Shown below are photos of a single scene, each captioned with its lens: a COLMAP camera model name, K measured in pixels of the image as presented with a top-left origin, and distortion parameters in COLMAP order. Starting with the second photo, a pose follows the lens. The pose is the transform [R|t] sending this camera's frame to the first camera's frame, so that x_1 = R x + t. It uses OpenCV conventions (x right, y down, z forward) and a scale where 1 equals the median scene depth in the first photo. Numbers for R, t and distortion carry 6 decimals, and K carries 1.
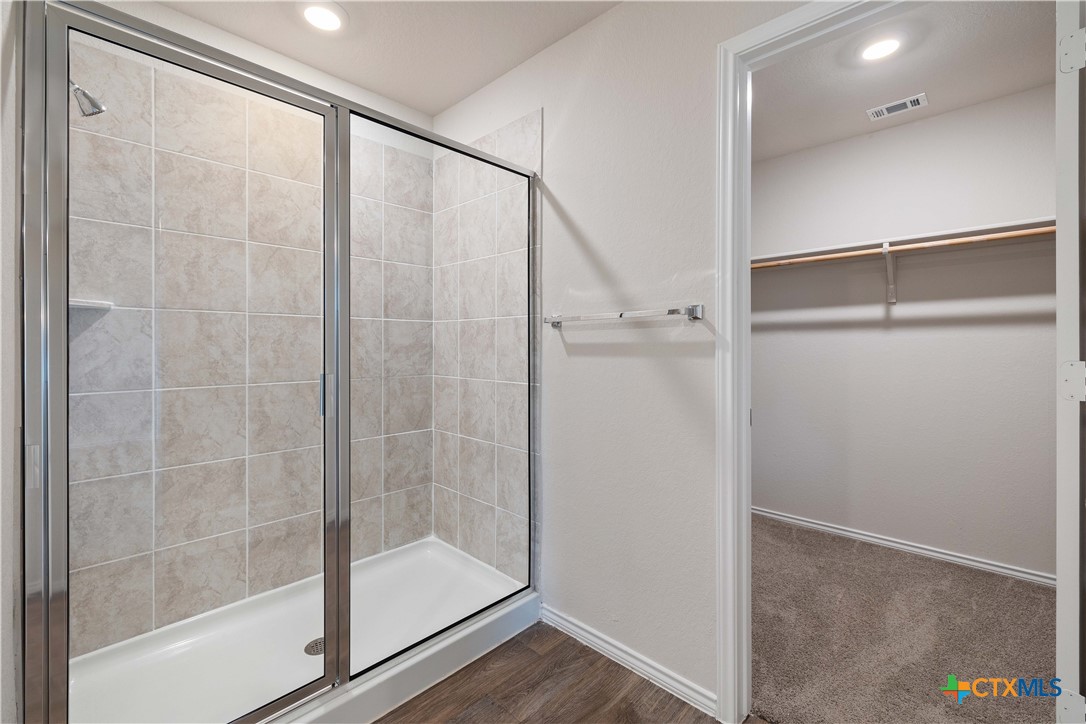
lens RADIAL K [[457.1, 0, 540.3], [0, 457.1, 351.3], [0, 0, 1]] dist [0.000609, -0.000596]
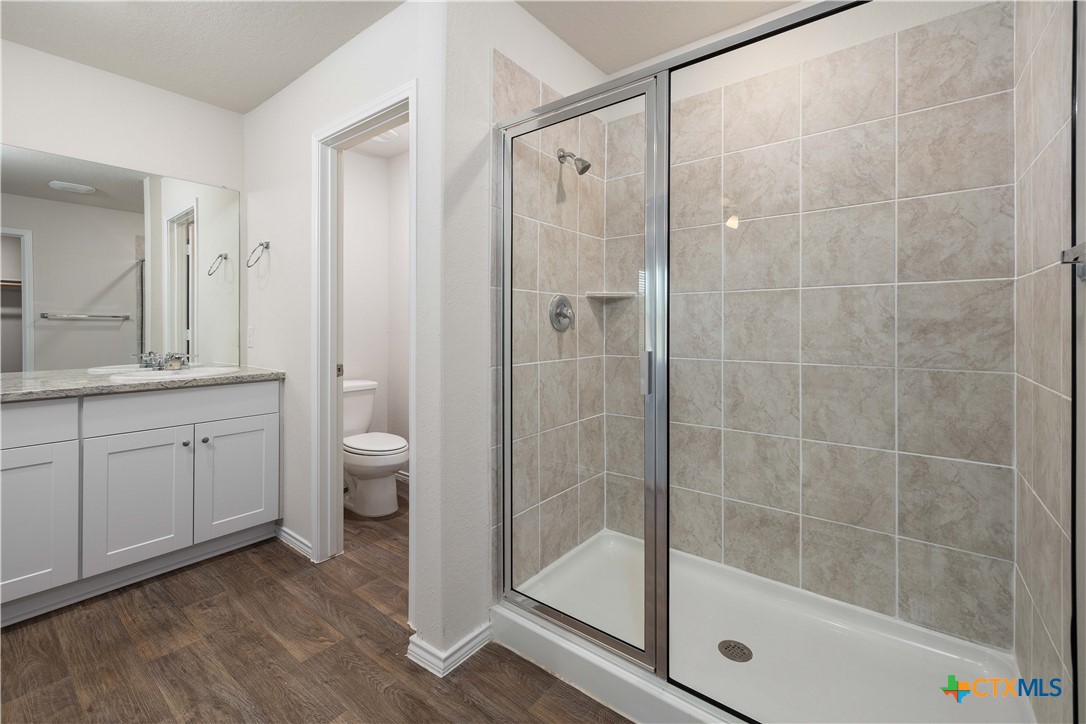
lens RADIAL K [[457.1, 0, 525.7], [0, 457.1, 325.4], [0, 0, 1]] dist [0.000609, -0.000596]
pose [[0.098361, 0.001996, -0.995149, 0.296699], [-0.007198, 0.999973, 0.001294, -0.003727], [0.995125, 0.007036, 0.098373, 0.373384]]
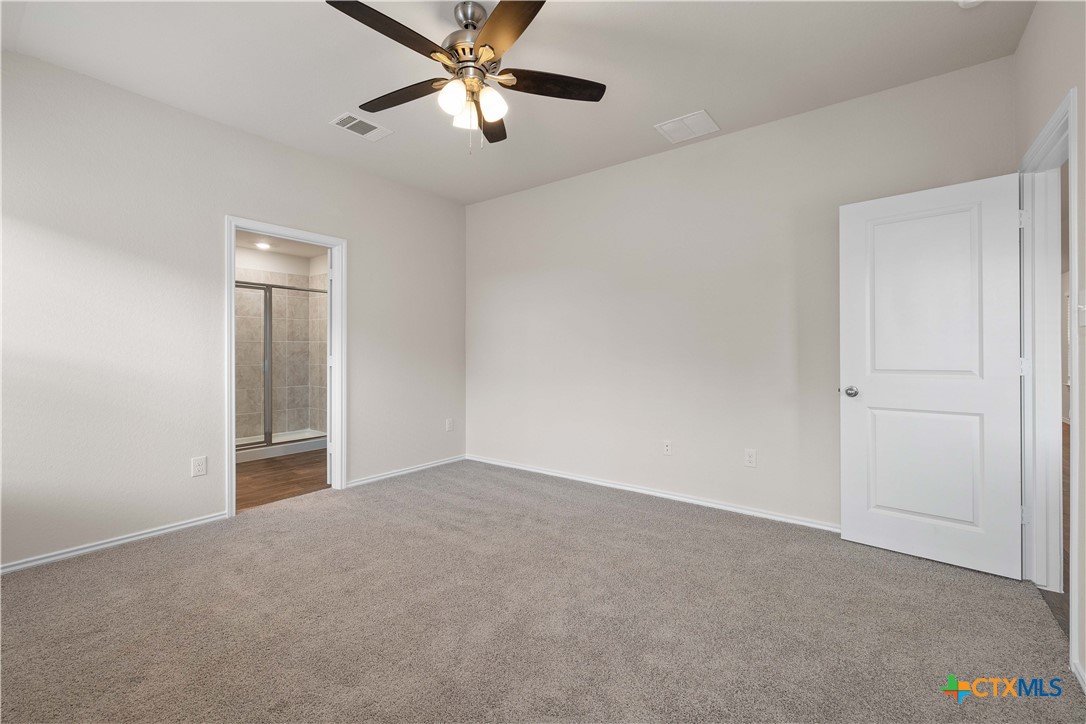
lens RADIAL K [[457.1, 0, 537.0], [0, 457.1, 355.3], [0, 0, 1]] dist [0.000609, -0.000596]
pose [[0.993375, 0.001321, 0.114913, 0.769826], [-0.001354, 0.999999, 0.000209, 0.005351], [-0.114912, -0.000363, 0.993376, -1.744478]]
